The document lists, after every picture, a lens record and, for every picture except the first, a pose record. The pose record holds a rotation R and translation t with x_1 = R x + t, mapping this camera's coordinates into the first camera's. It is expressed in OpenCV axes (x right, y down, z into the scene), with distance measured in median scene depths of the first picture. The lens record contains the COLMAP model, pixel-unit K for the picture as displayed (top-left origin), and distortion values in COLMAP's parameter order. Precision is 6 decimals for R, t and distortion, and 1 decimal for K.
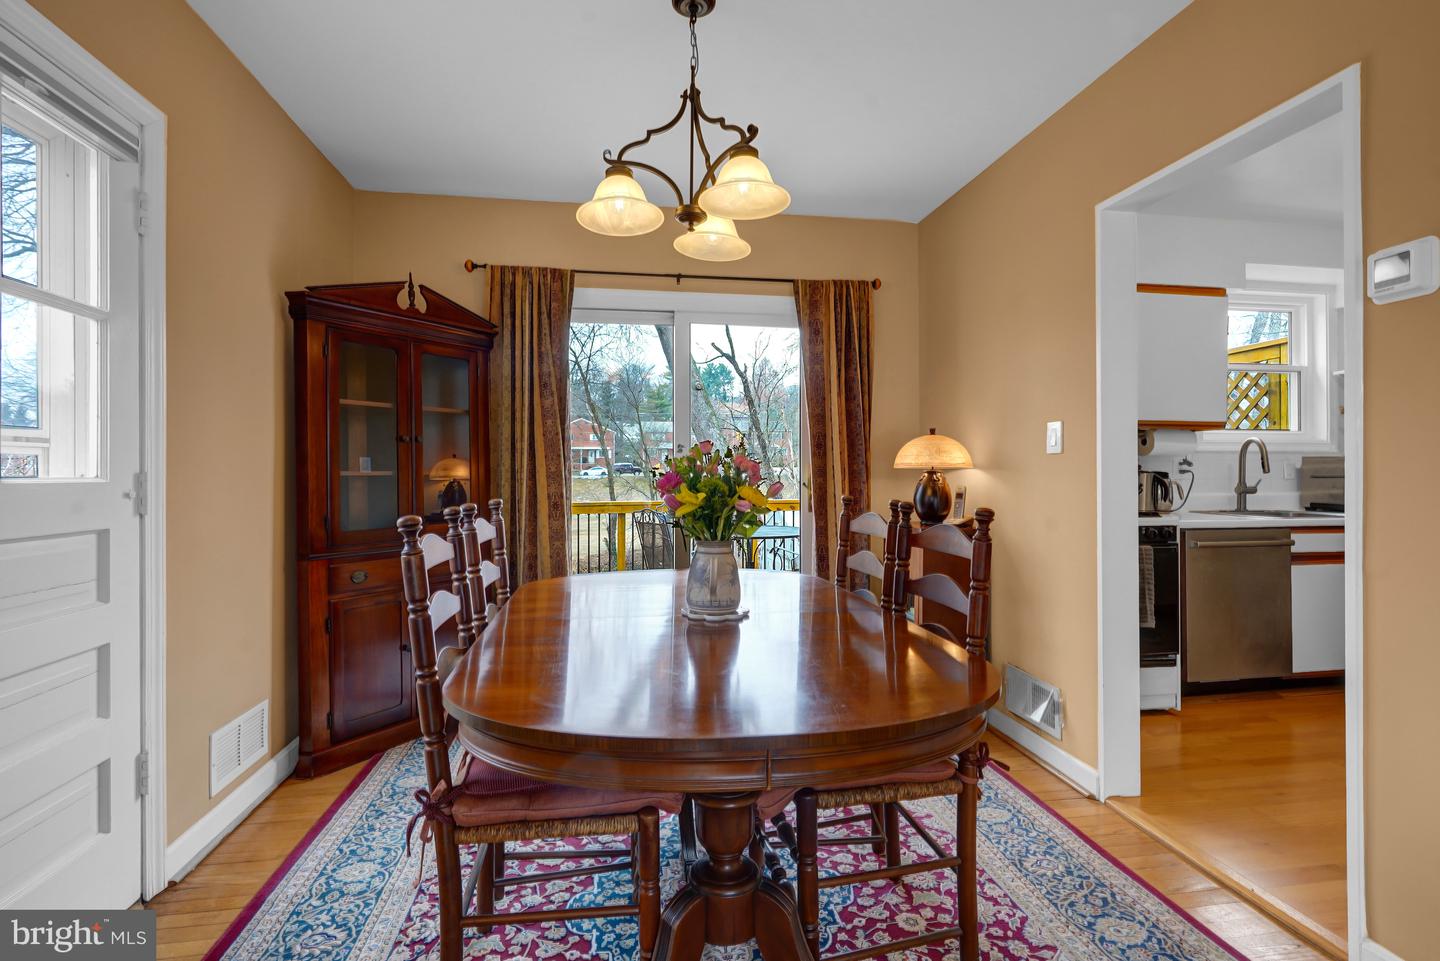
lens RADIAL K [[662.0, 0, 720.2], [0, 662.0, 471.6], [0, 0, 1]] dist [-0.000396, 0.000995]
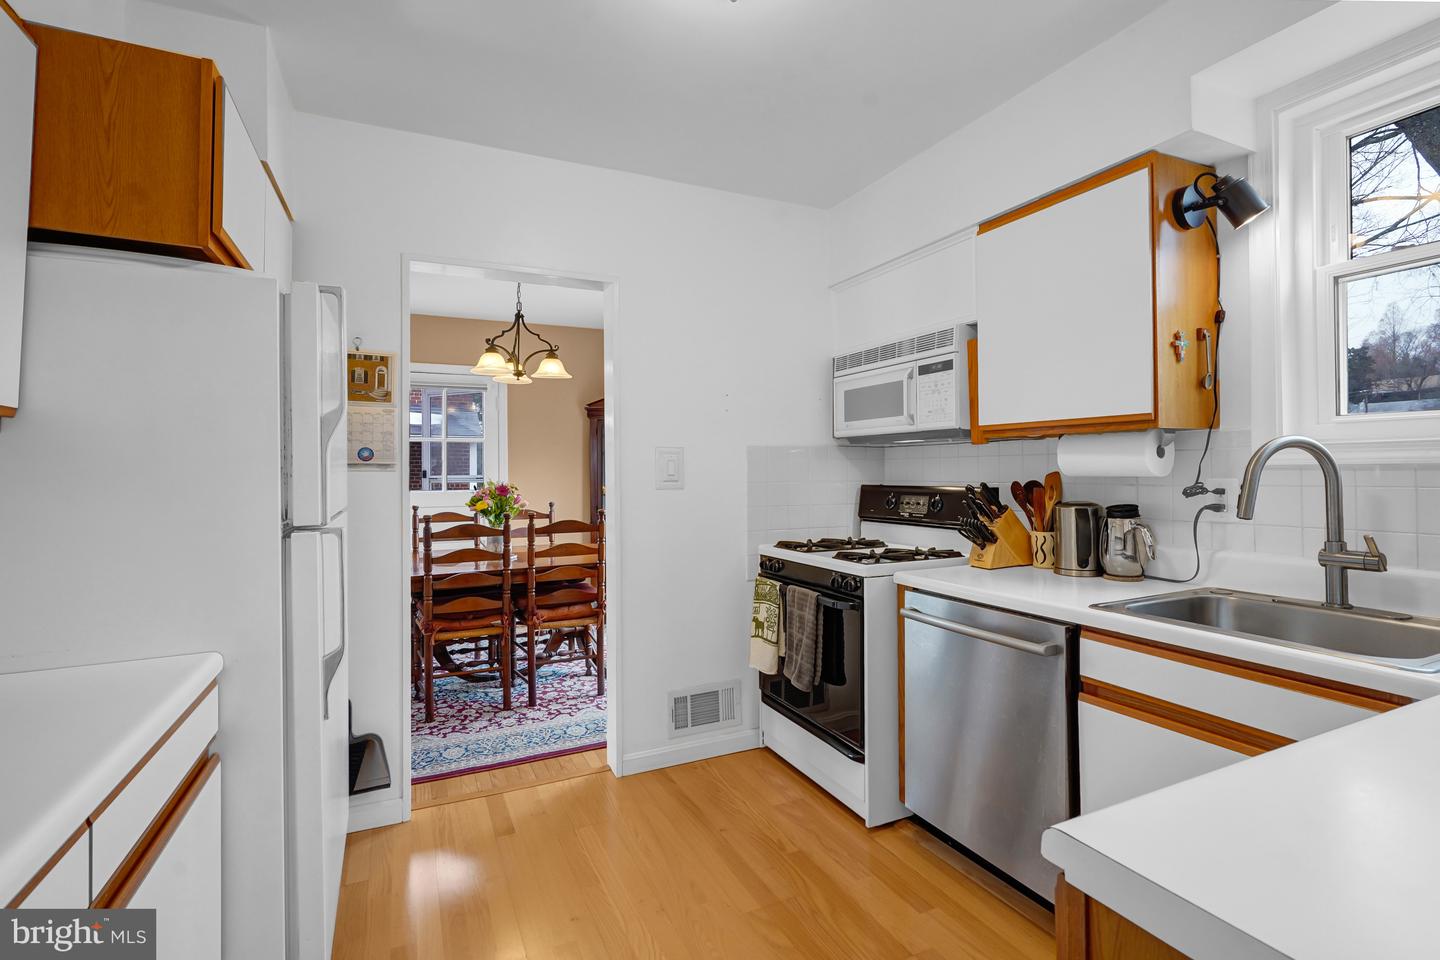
lens RADIAL K [[662.0, 0, 720.2], [0, 662.0, 471.1], [0, 0, 1]] dist [-0.000396, 0.000995]
pose [[0.281606, -0.004090, -0.959521, 2.234655], [0.009105, 0.999957, -0.001590, -0.063860], [0.959487, -0.008288, 0.281631, 1.043521]]
